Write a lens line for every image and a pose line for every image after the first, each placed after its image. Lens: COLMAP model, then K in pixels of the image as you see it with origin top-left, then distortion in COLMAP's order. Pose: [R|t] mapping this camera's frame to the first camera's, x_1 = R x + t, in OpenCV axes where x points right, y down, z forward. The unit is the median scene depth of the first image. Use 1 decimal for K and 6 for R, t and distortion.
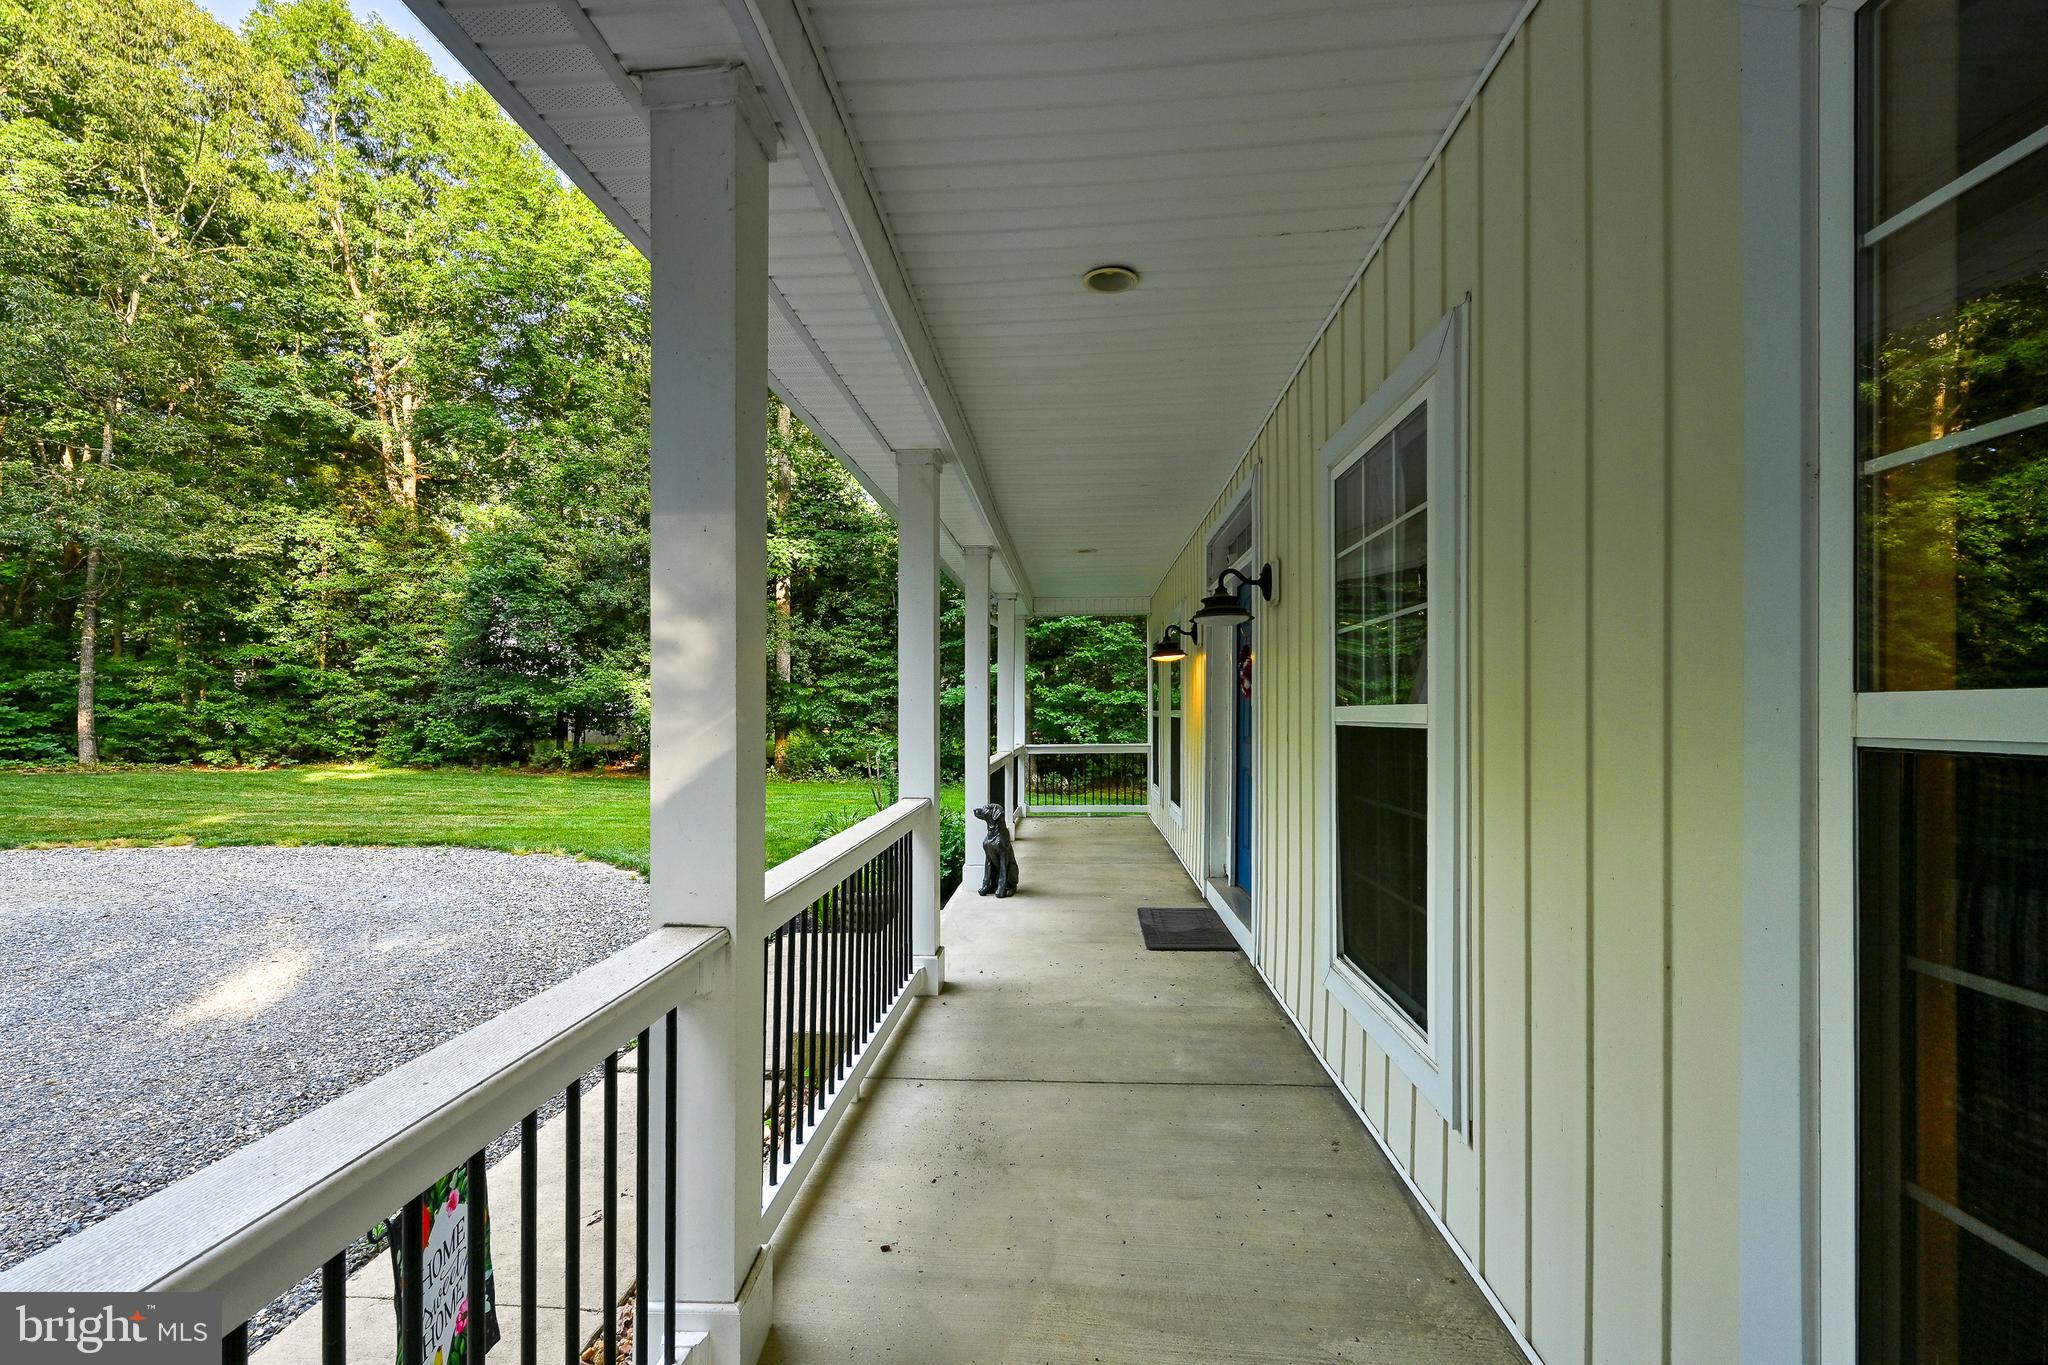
lens RADIAL K [[841.1, 0, 1025.5], [0, 841.1, 700.9], [0, 0, 1]] dist [-0.002554, -0.000099]
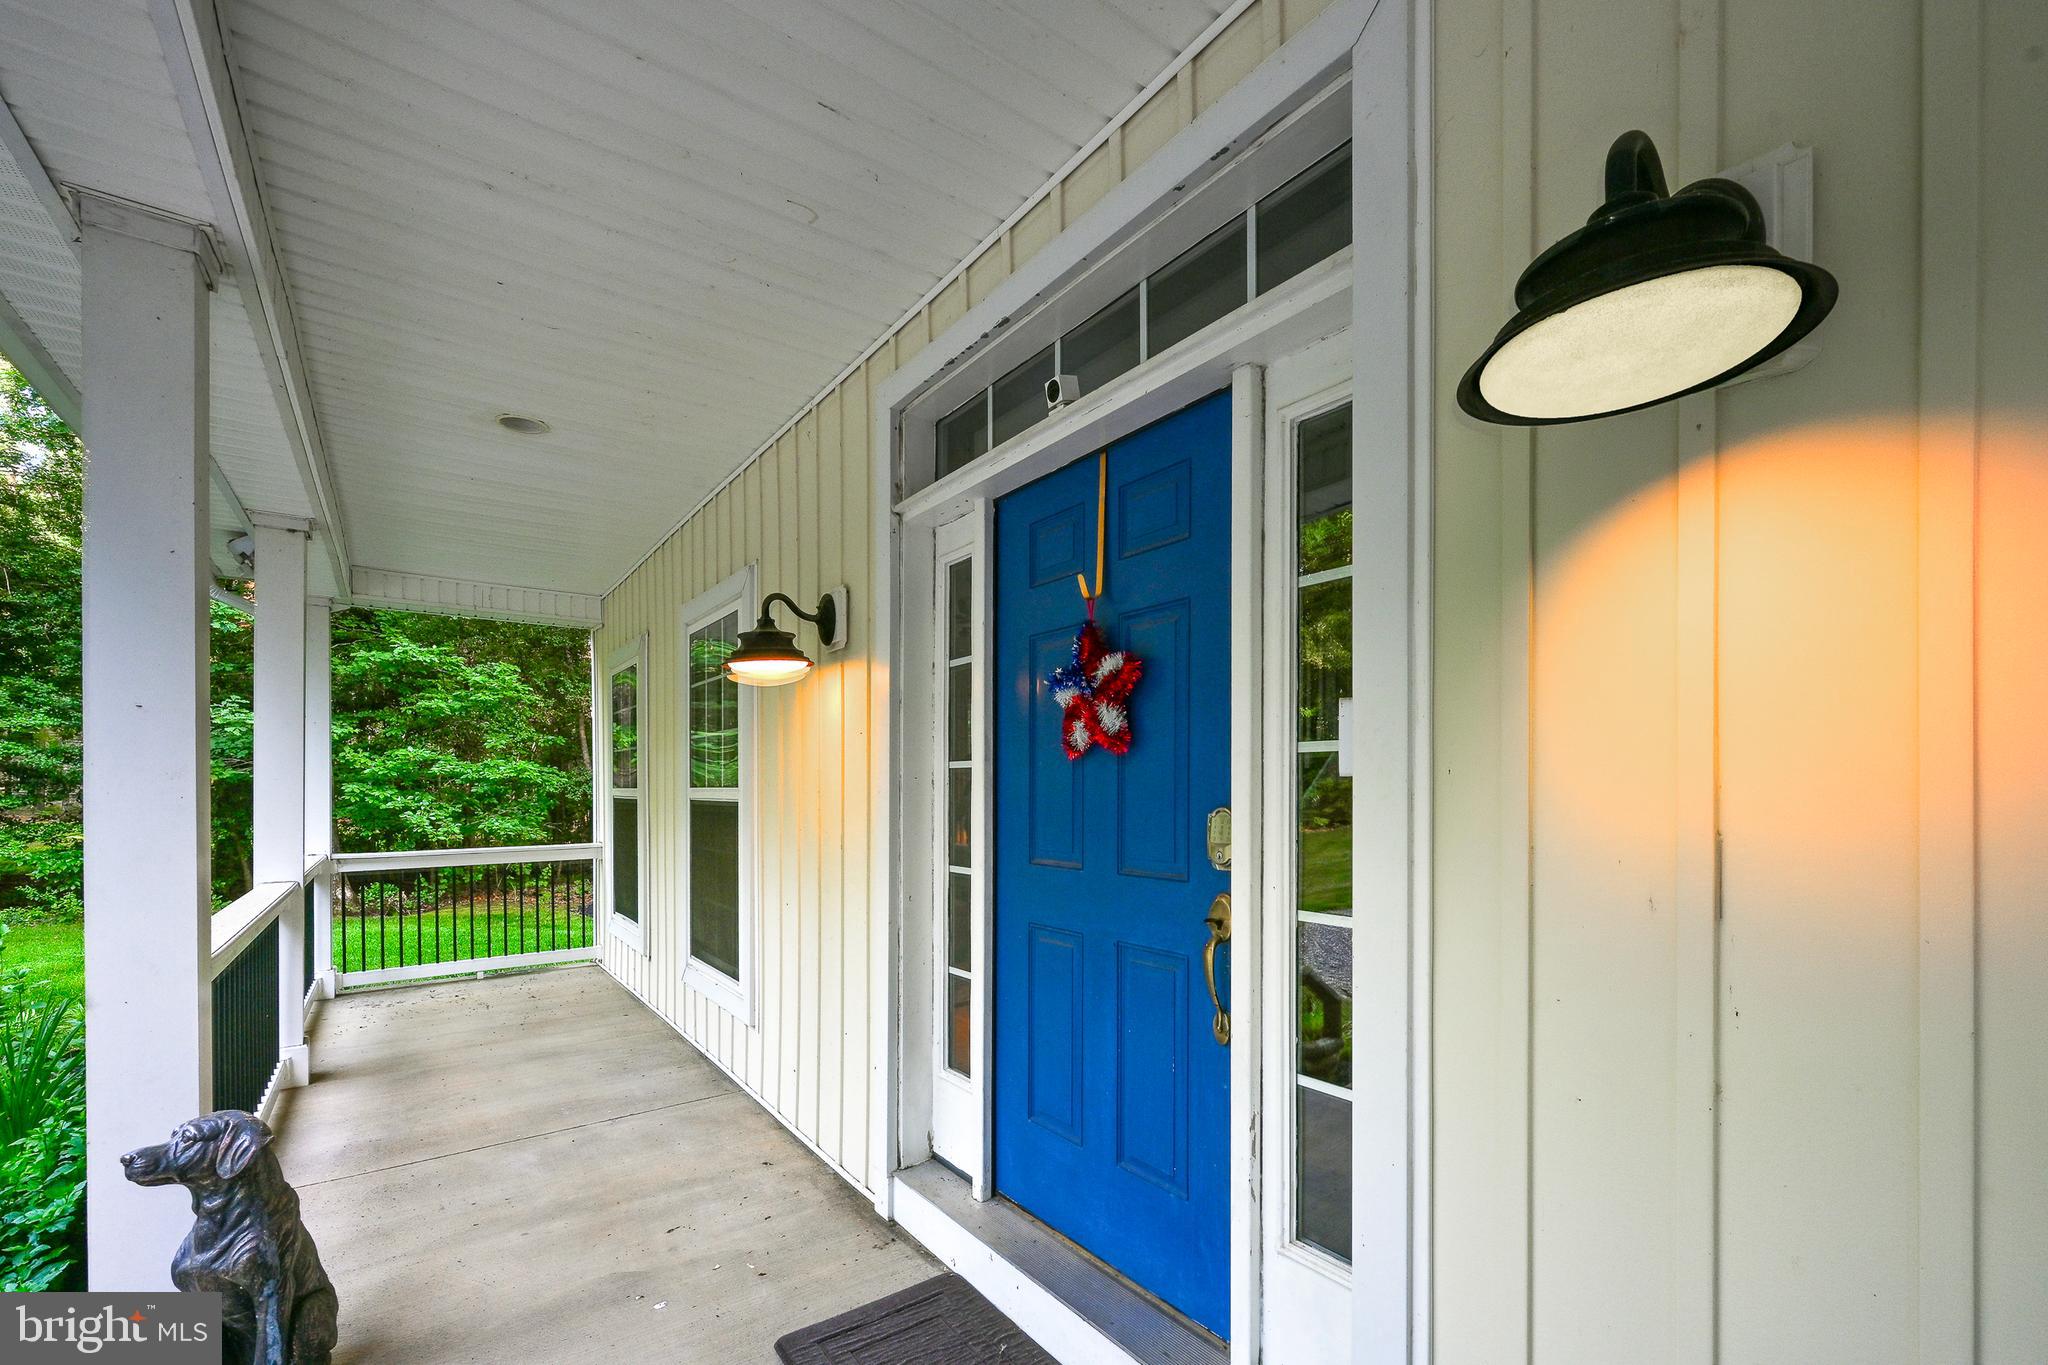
lens RADIAL K [[841.1, 0, 1020.5], [0, 841.1, 790.9], [0, 0, 1]] dist [-0.002554, -0.000099]
pose [[0.765835, -0.005217, 0.643016, -0.006909], [-0.005246, 0.999883, 0.014359, 0.003081], [-0.643015, -0.014370, 0.765719, 0.322847]]
